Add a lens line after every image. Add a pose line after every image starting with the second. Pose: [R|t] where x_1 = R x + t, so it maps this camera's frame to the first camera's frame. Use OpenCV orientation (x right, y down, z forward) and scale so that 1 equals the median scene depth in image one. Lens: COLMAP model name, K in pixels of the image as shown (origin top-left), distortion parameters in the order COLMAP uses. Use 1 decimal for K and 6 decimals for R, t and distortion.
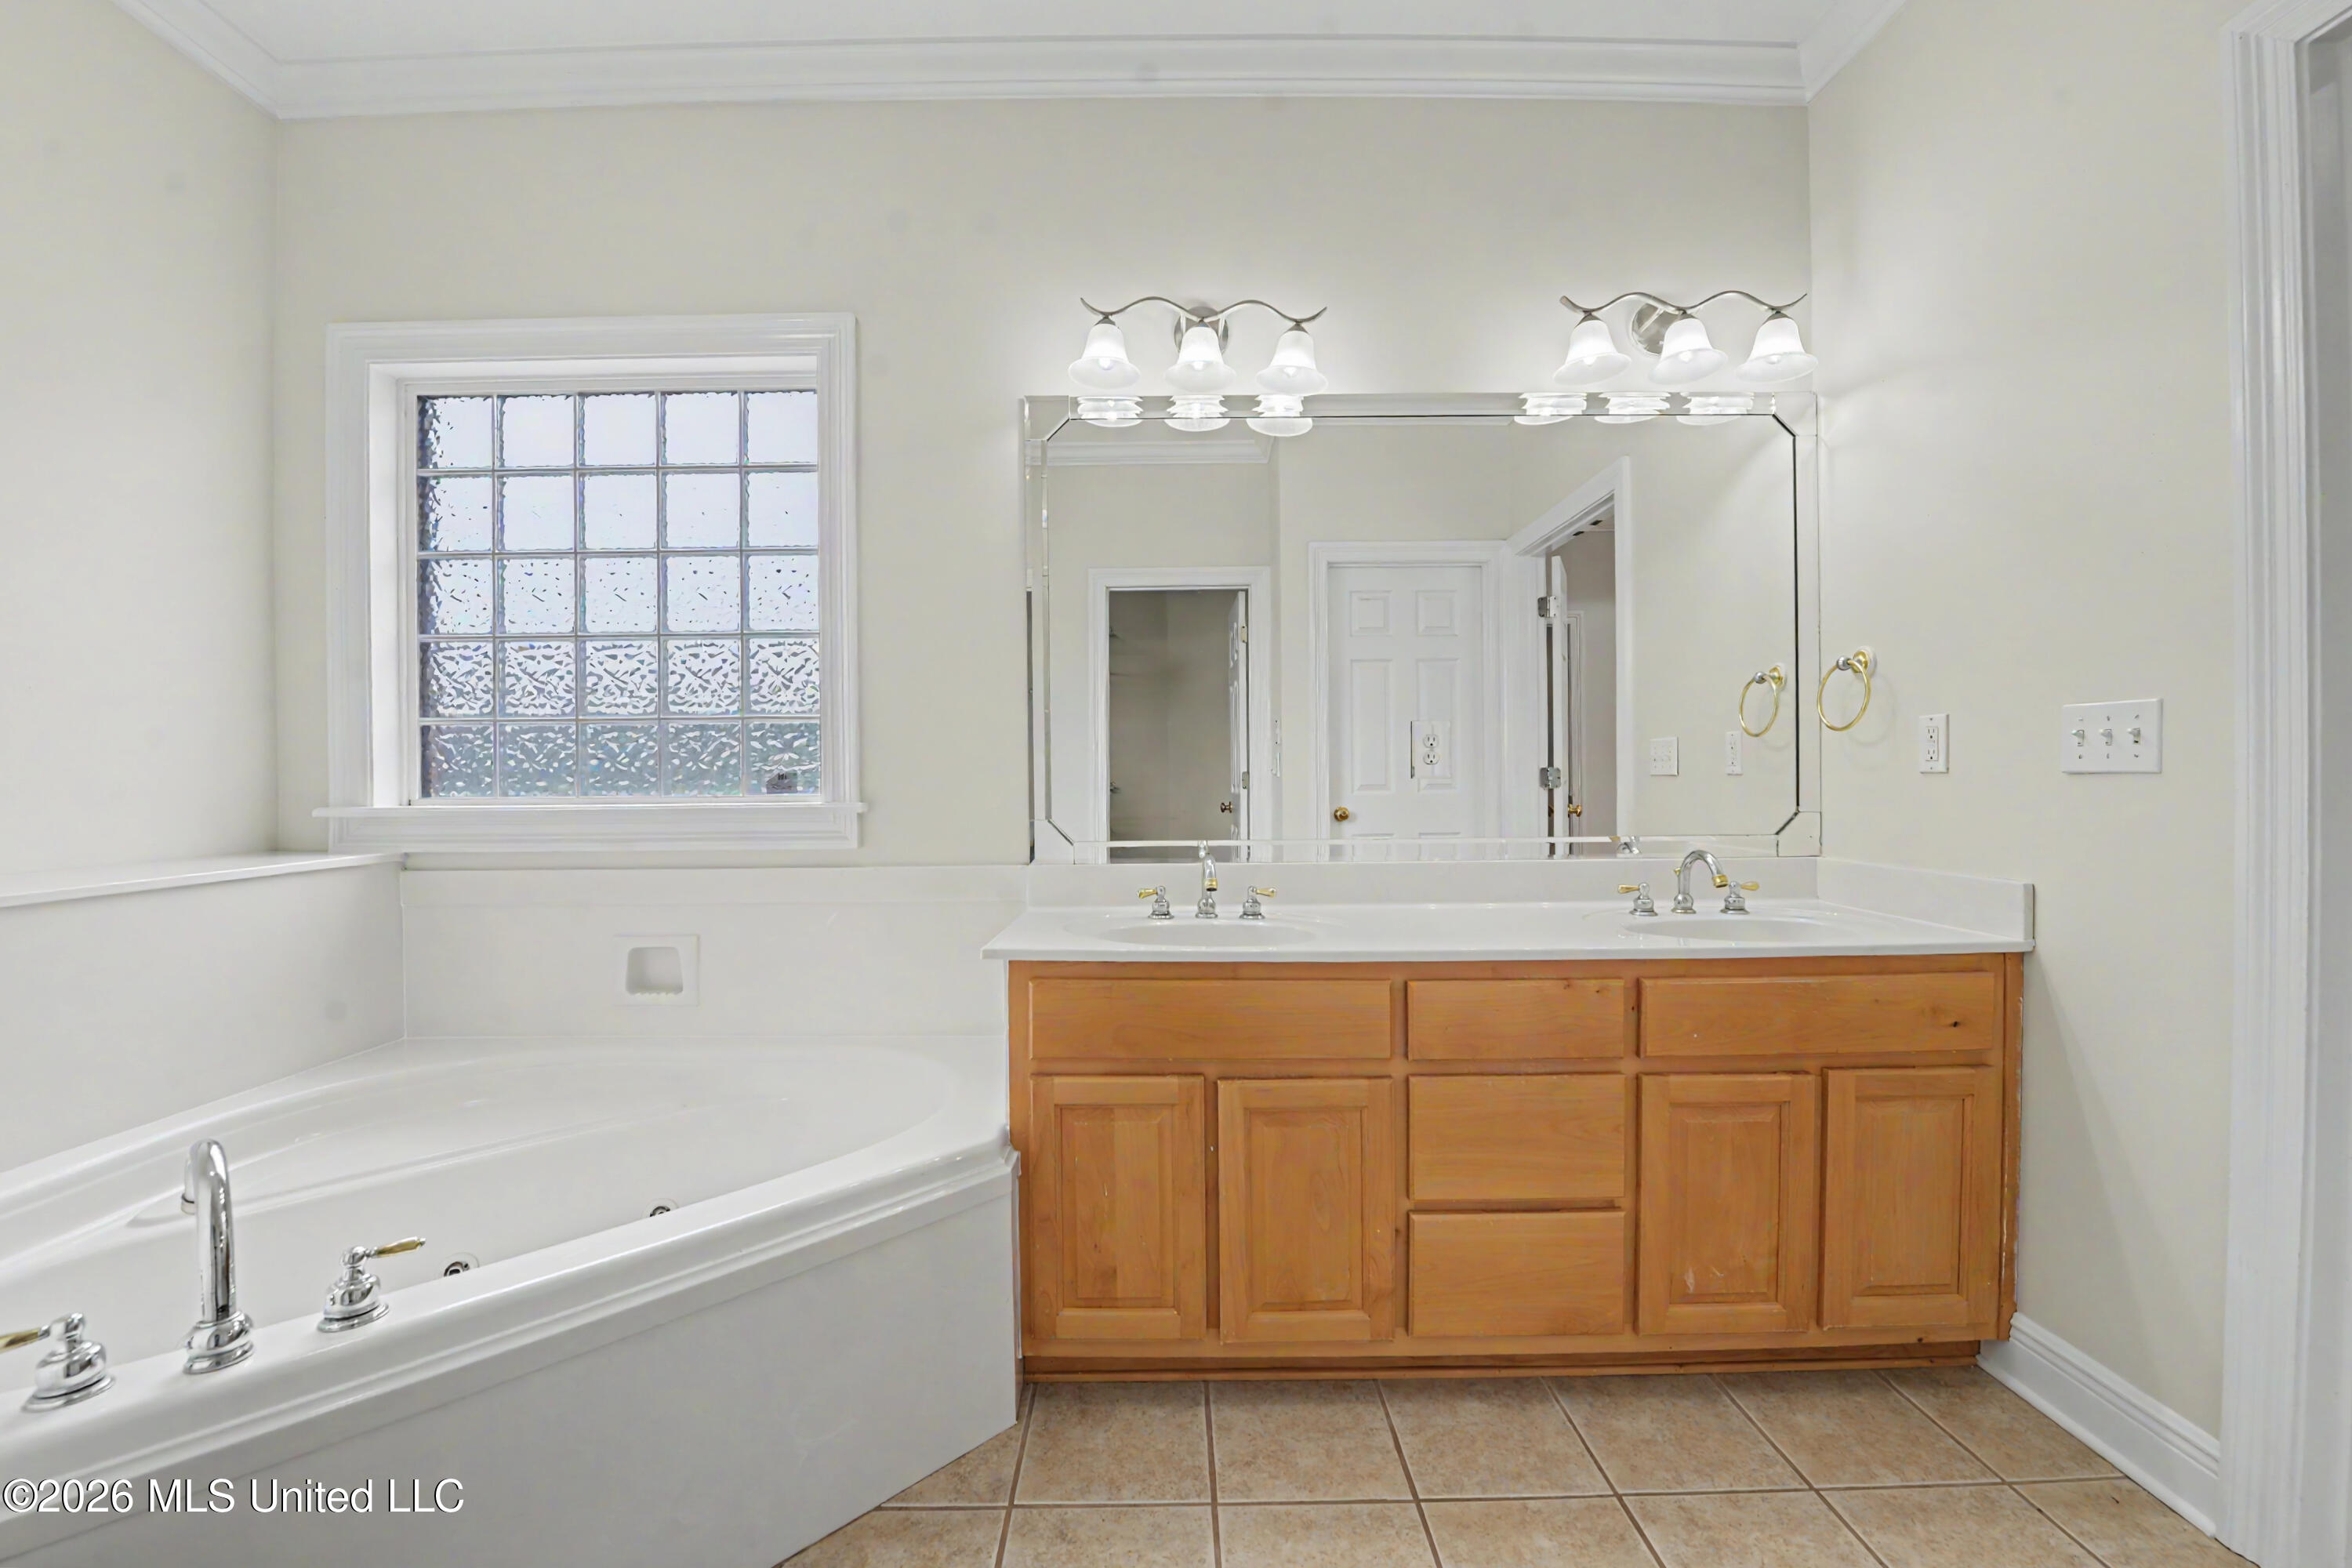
lens RADIAL K [[935.6, 0, 1174.8], [0, 935.6, 774.8], [0, 0, 1]] dist [-0.021146, -0.000034]
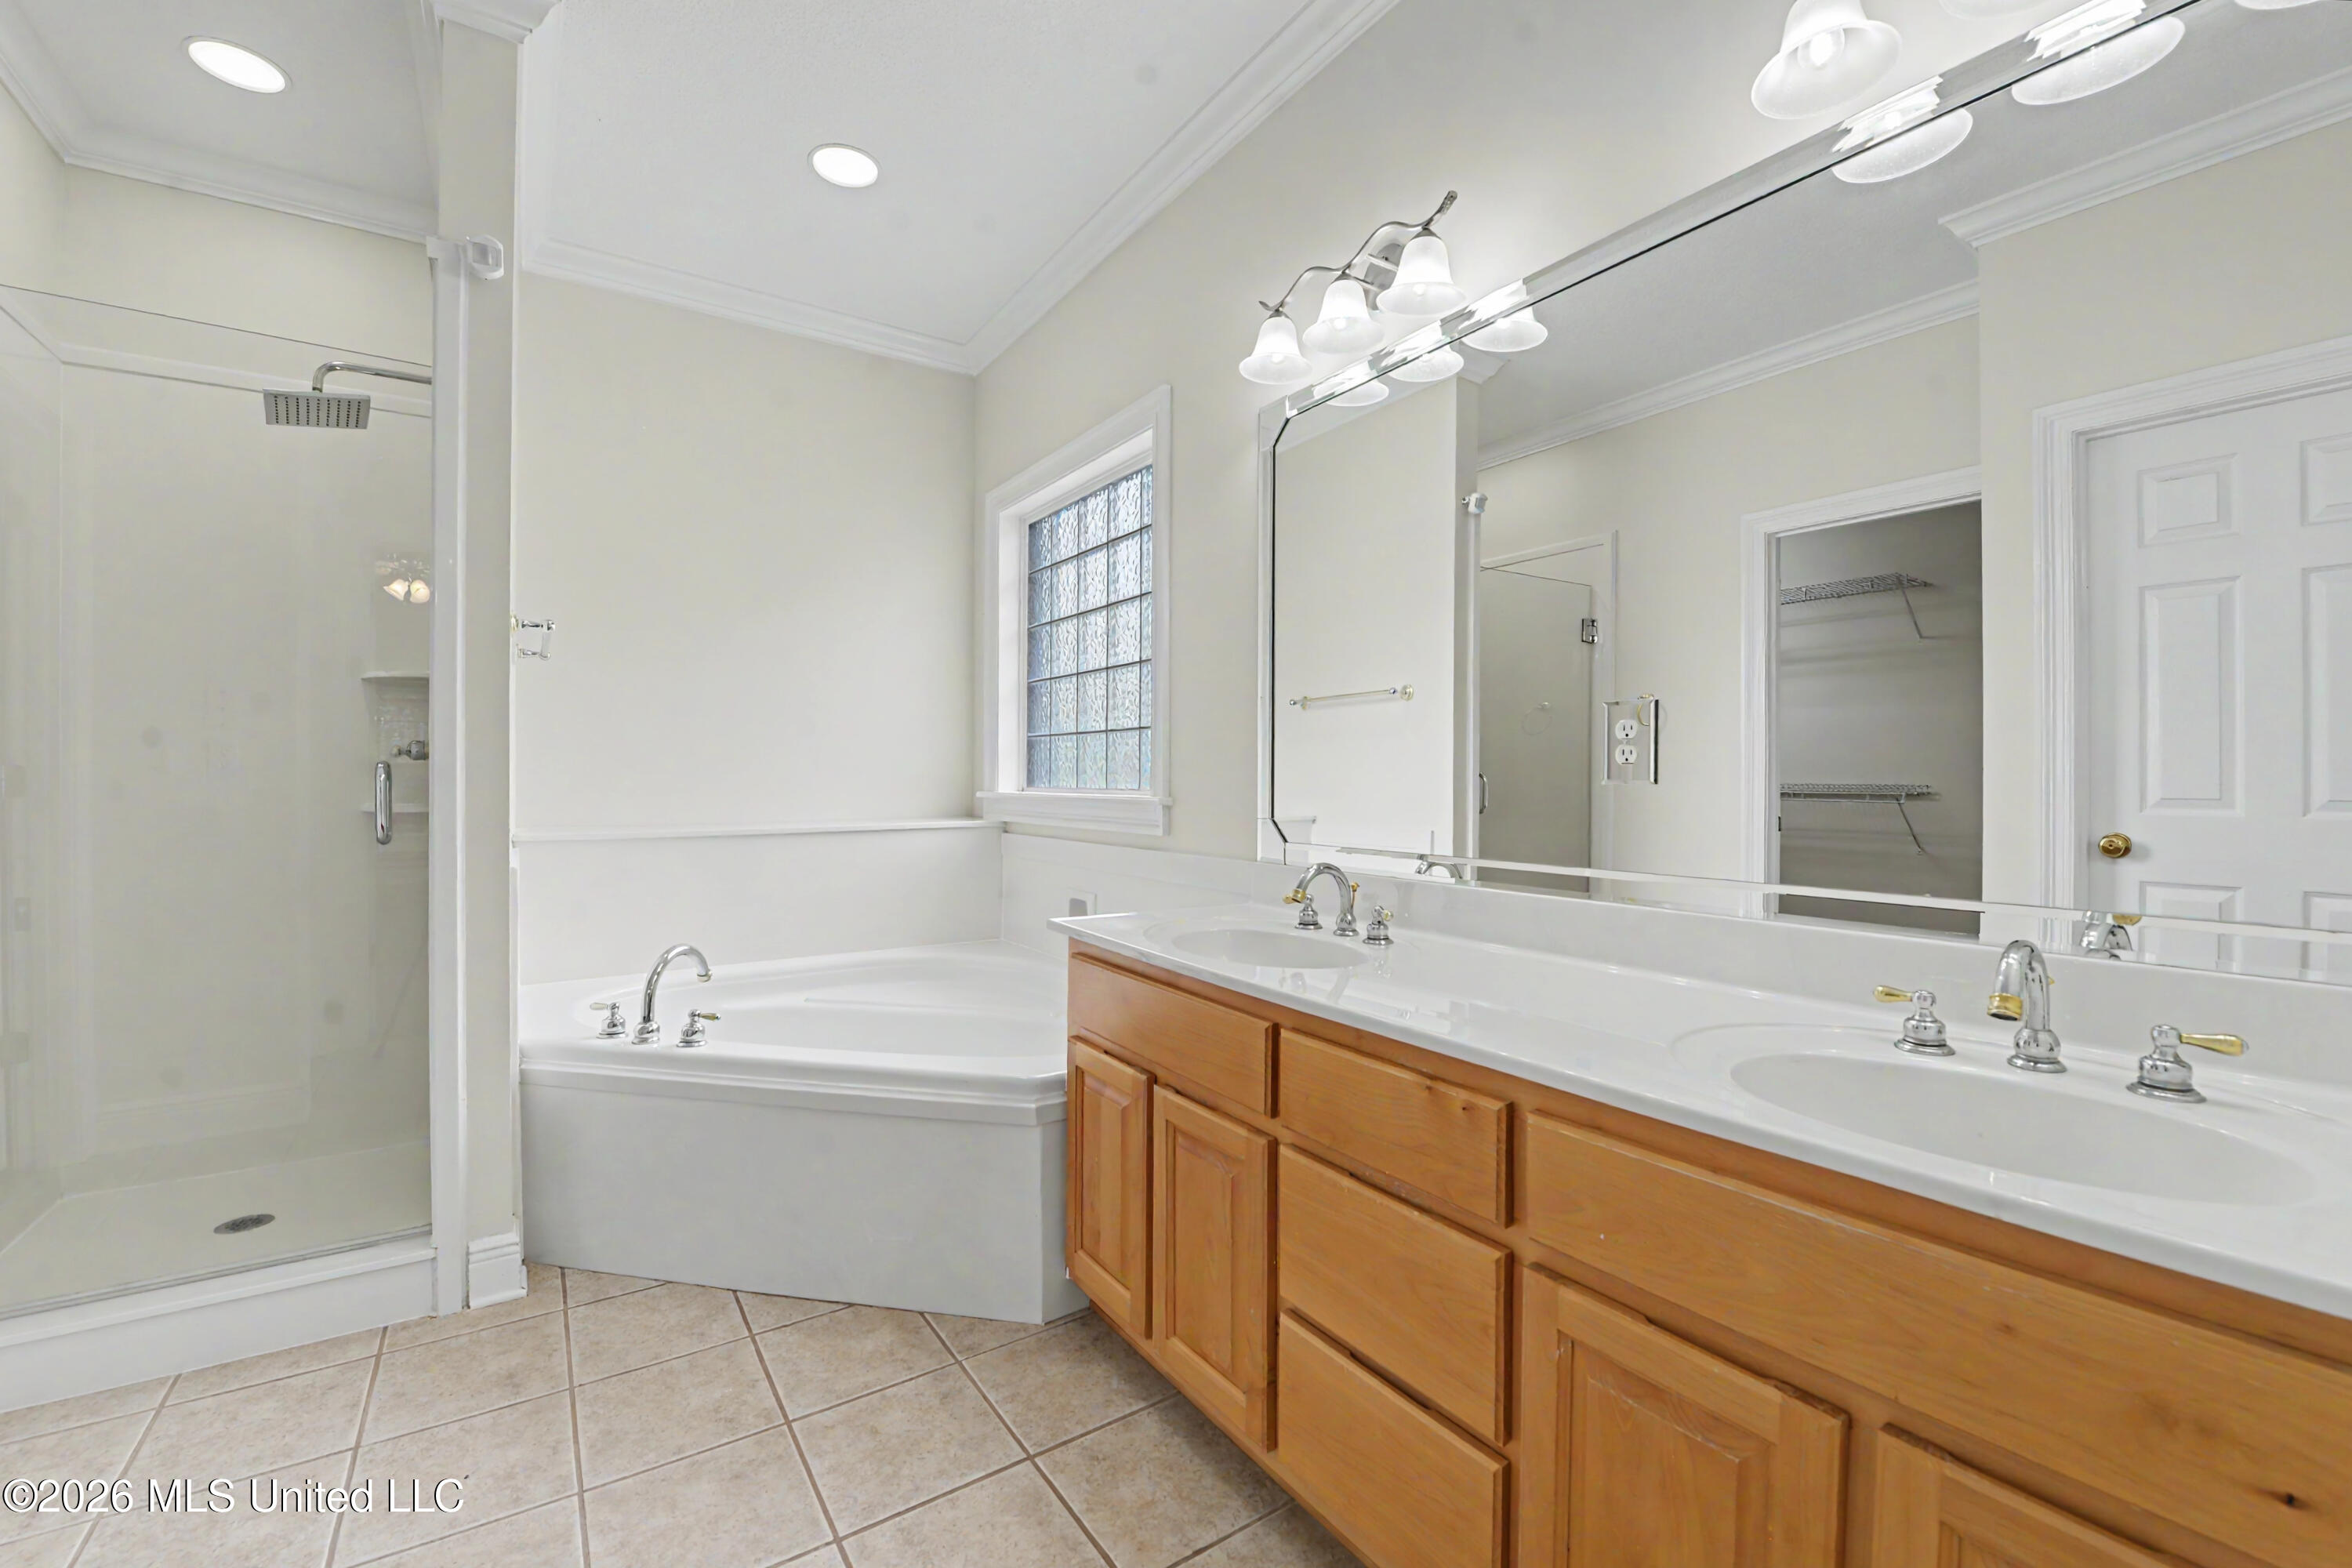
lens RADIAL K [[935.6, 0, 1174.8], [0, 935.6, 774.8], [0, 0, 1]] dist [-0.021146, -0.000034]
pose [[0.573628, 0.008295, -0.819074, 0.871016], [-0.008318, 0.999956, 0.004301, -0.004564], [0.819073, 0.004346, 0.573672, 0.450615]]
